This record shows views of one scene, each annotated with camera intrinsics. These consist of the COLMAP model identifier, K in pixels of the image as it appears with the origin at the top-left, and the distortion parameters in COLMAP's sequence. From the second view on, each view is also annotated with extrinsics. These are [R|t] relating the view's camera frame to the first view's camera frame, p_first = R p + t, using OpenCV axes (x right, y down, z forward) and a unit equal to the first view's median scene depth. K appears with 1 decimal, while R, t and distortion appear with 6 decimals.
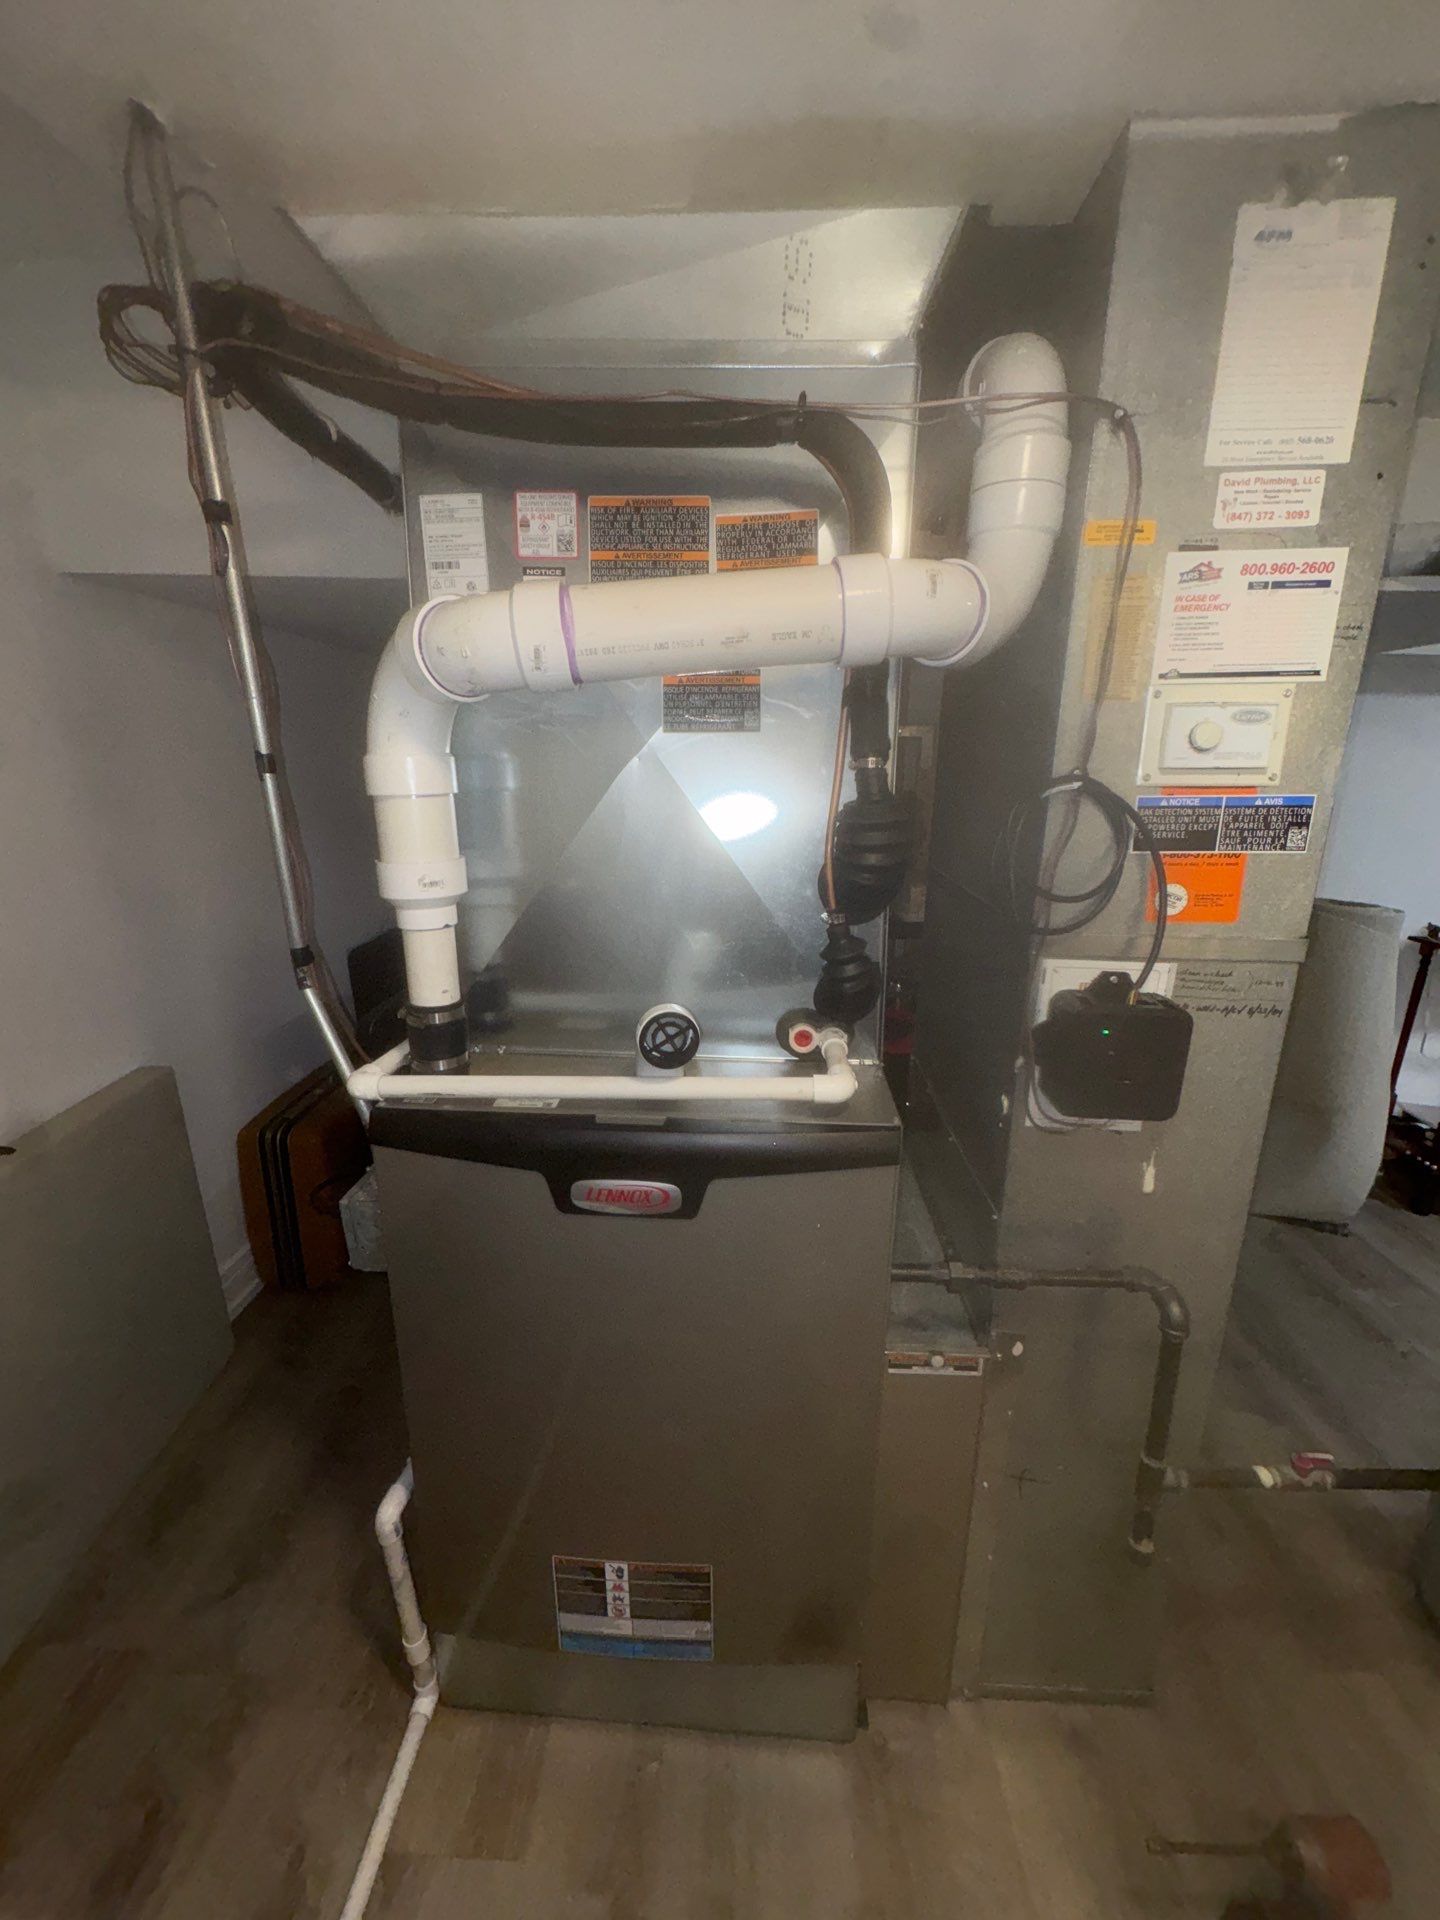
lens RADIAL K [[757.0, 0, 718.8], [0, 757.0, 959.2], [0, 0, 1]] dist [0.002846, -0.001756]
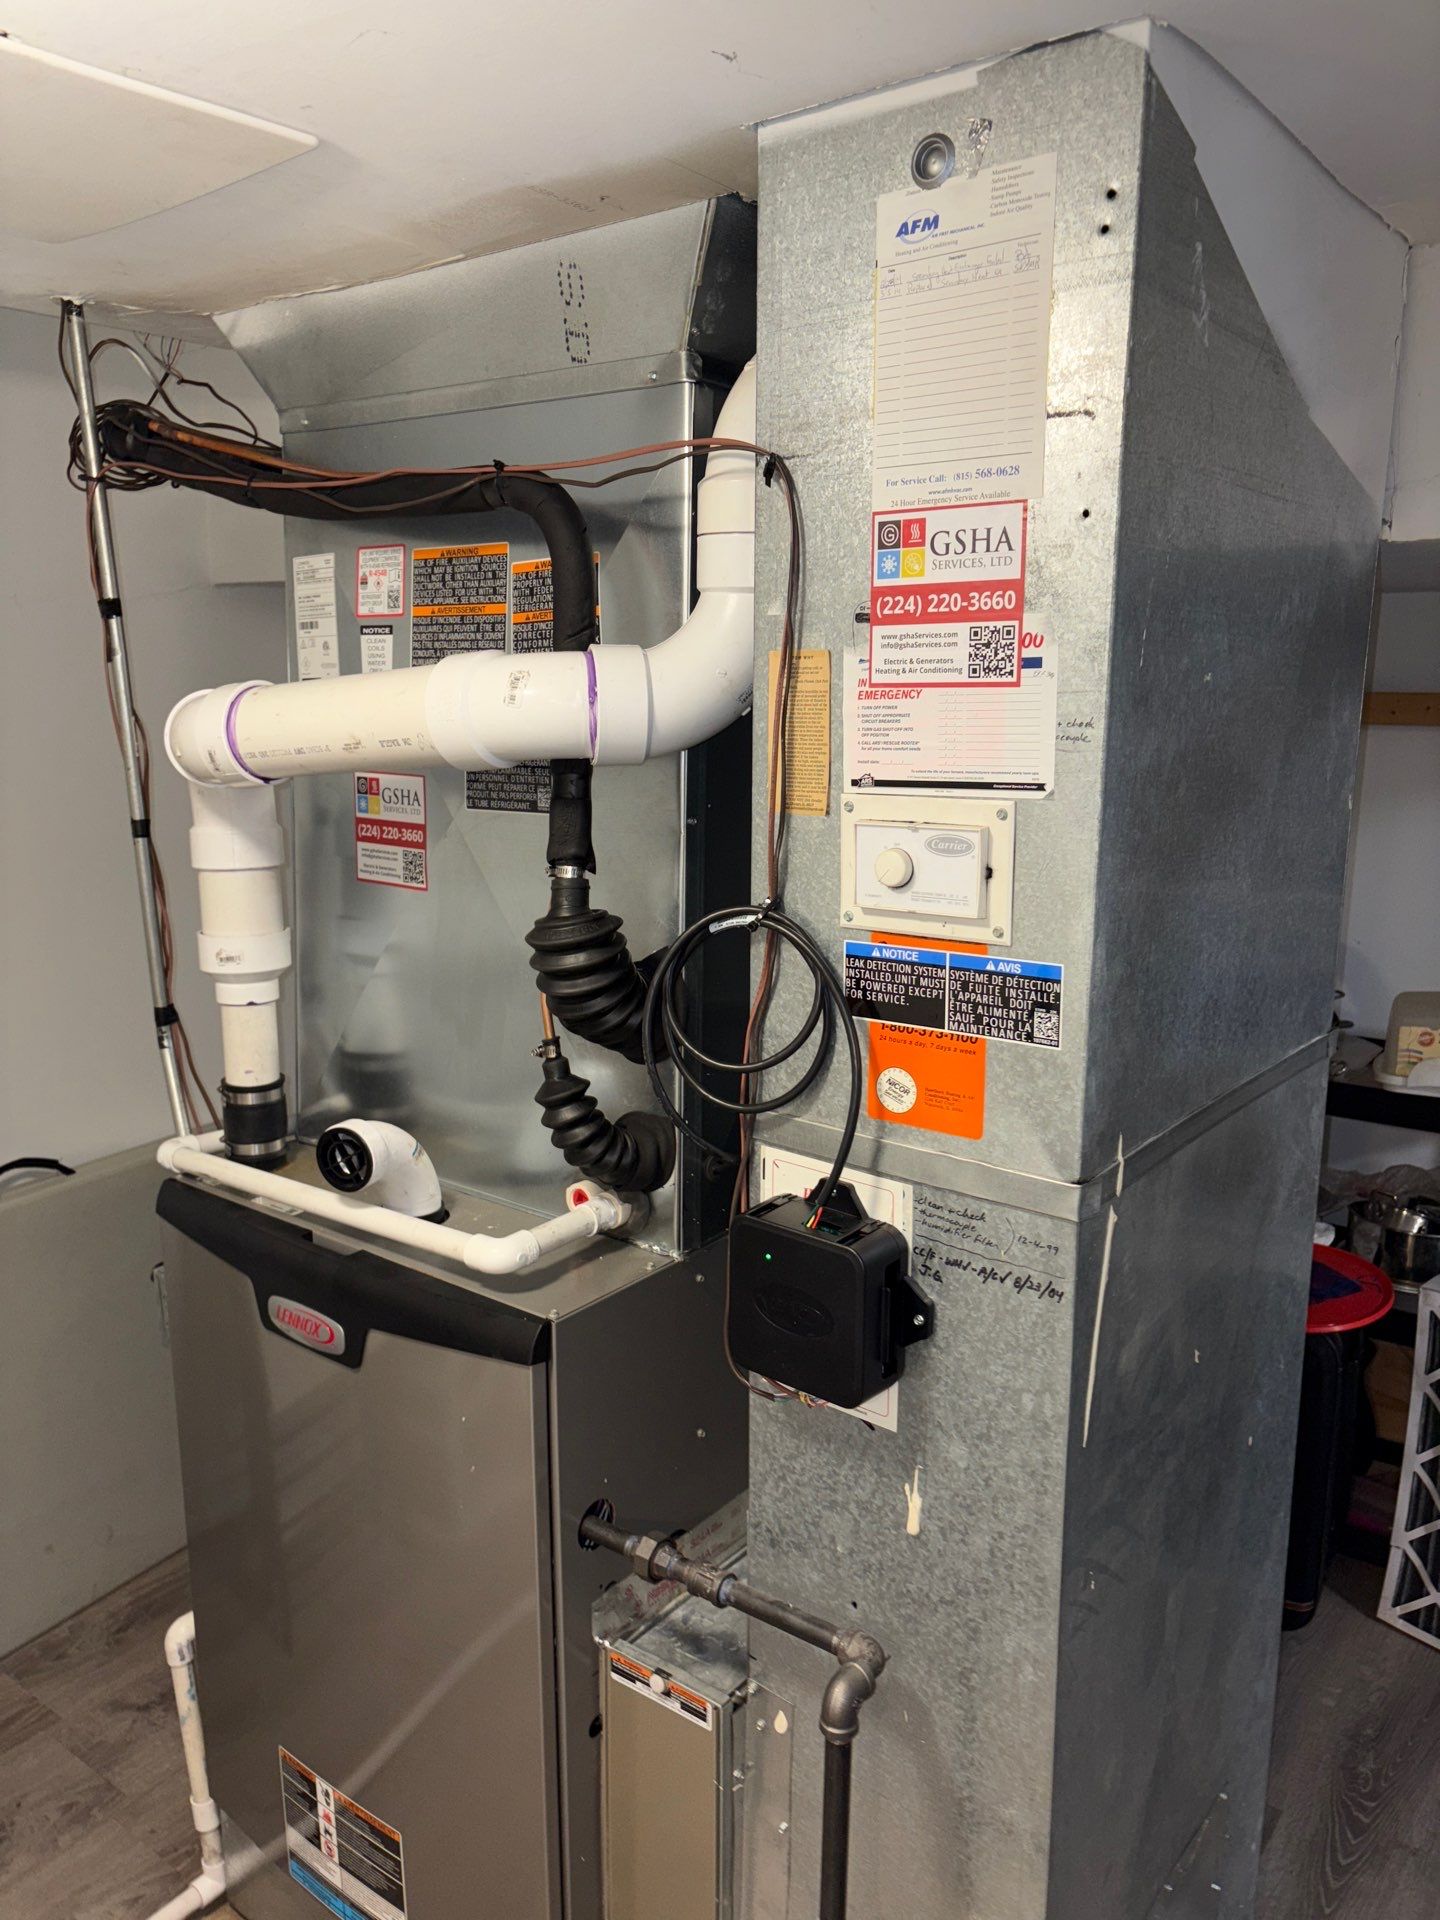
lens RADIAL K [[1453.5, 0, 718.5], [0, 1453.5, 966.5], [0, 0, 1]] dist [0.010419, 0.005760]
pose [[0.820719, 0.105396, -0.561526, 1.224850], [-0.136581, 0.990534, -0.013706, -0.154559], [0.554766, 0.087943, 0.827345, -0.199817]]
